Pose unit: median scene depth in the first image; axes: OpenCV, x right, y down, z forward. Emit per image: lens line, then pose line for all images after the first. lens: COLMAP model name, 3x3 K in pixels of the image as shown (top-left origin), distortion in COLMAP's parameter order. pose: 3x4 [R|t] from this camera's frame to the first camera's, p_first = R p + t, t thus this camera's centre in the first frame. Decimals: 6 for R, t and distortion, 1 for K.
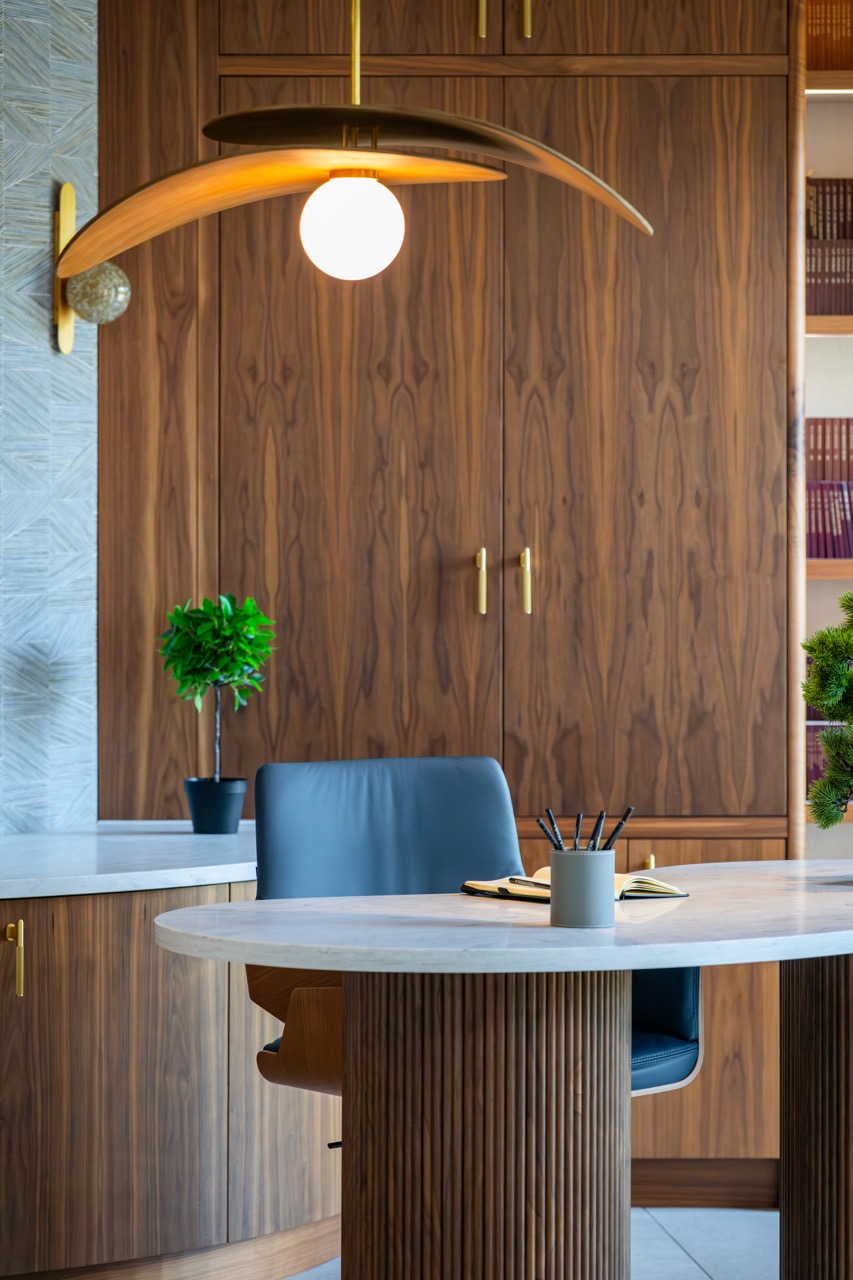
lens RADIAL K [[4631.1, 0, 425.0], [0, 4631.1, 640.2], [0, 0, 1]] dist [-0.132112, 0.000000]
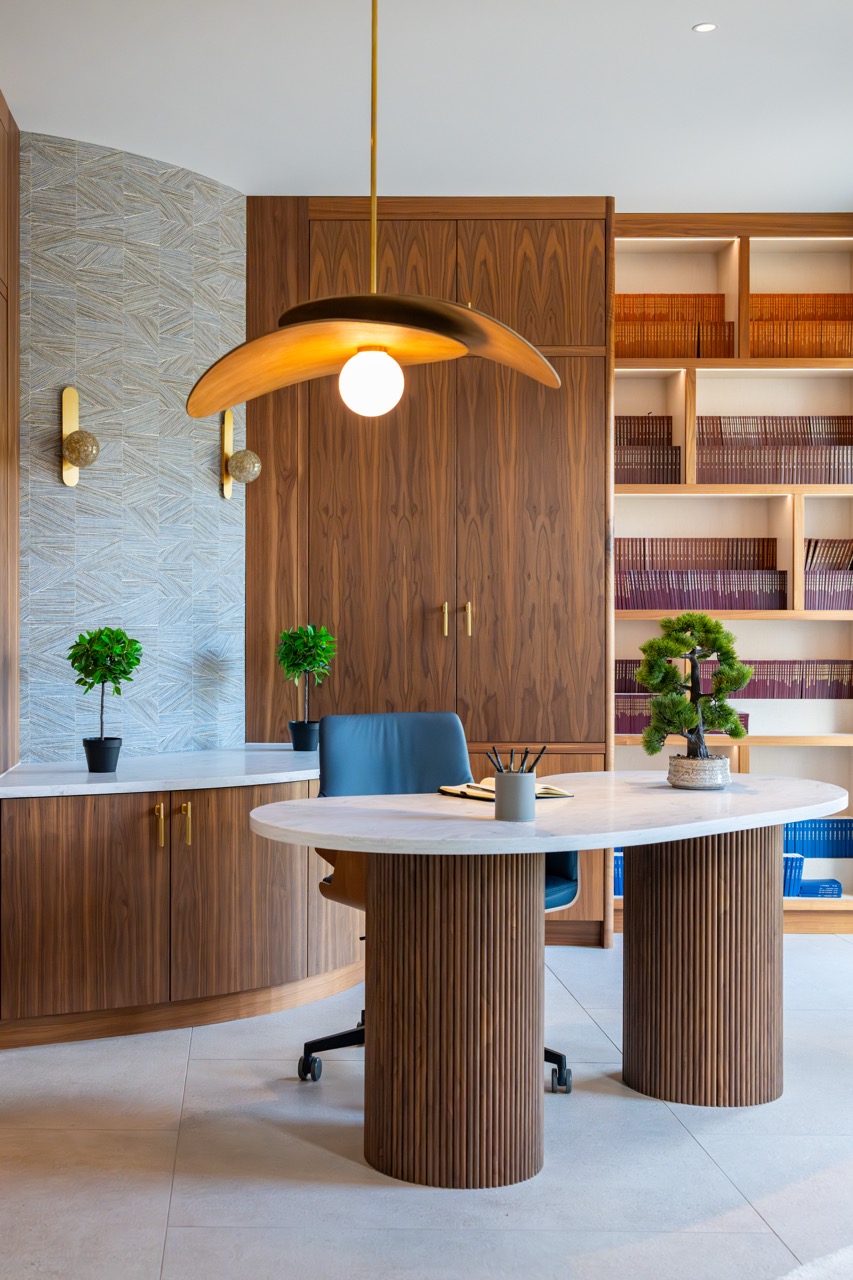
lens RADIAL K [[1756.9, 0, 277.7], [0, 1756.9, 630.3], [0, 0, 1]] dist [0.054985, 0.000000]
pose [[0.997000, 0.001719, -0.077379, -0.000698], [-0.003070, 0.999845, -0.017340, 0.004876], [0.077338, 0.017526, 0.996851, 0.272190]]
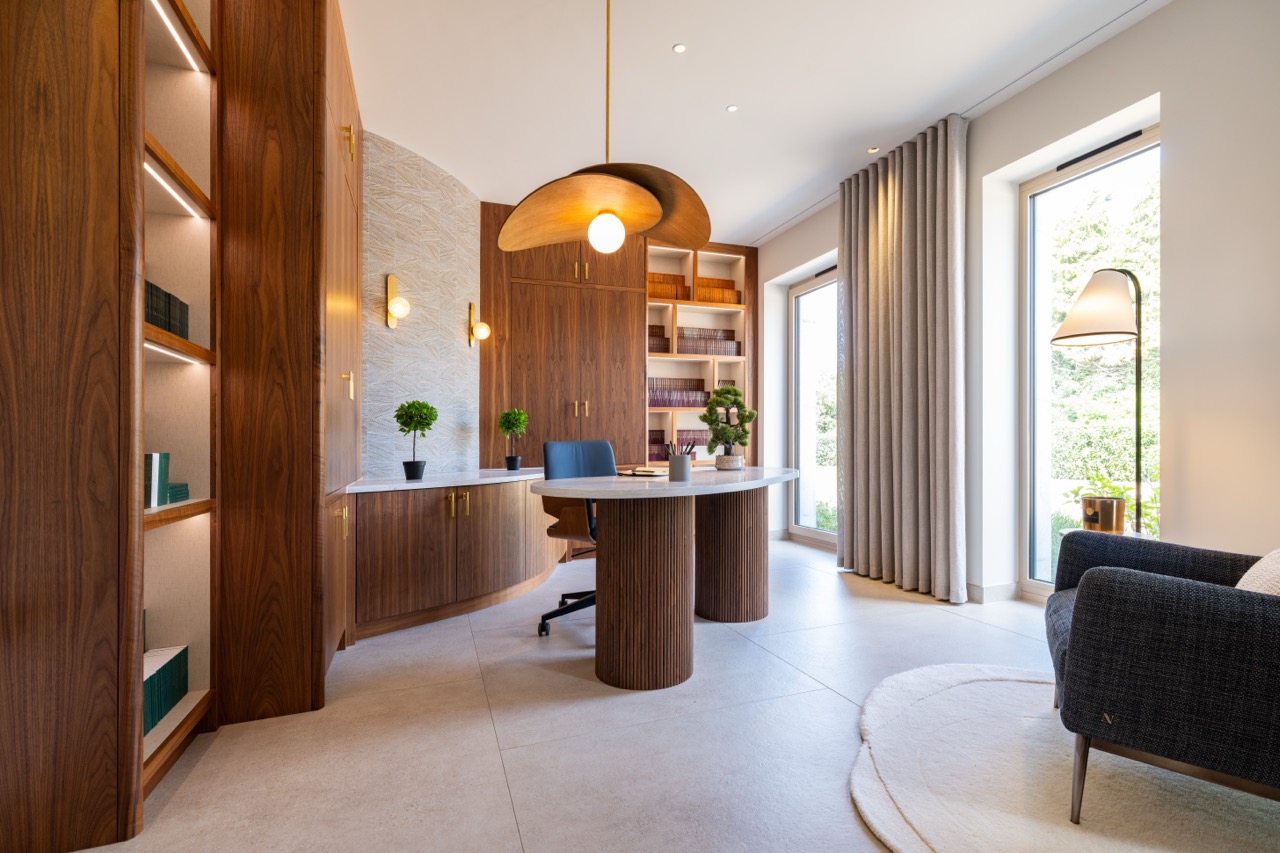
lens RADIAL K [[634.5, 0, 691.0], [0, 634.5, 416.4], [0, 0, 1]] dist [0.013089, -0.000520]
pose [[0.957580, -0.009518, 0.288011, -0.054458], [0.027953, 0.997809, -0.059966, 0.032074], [-0.286809, 0.065473, 0.955748, 0.431172]]
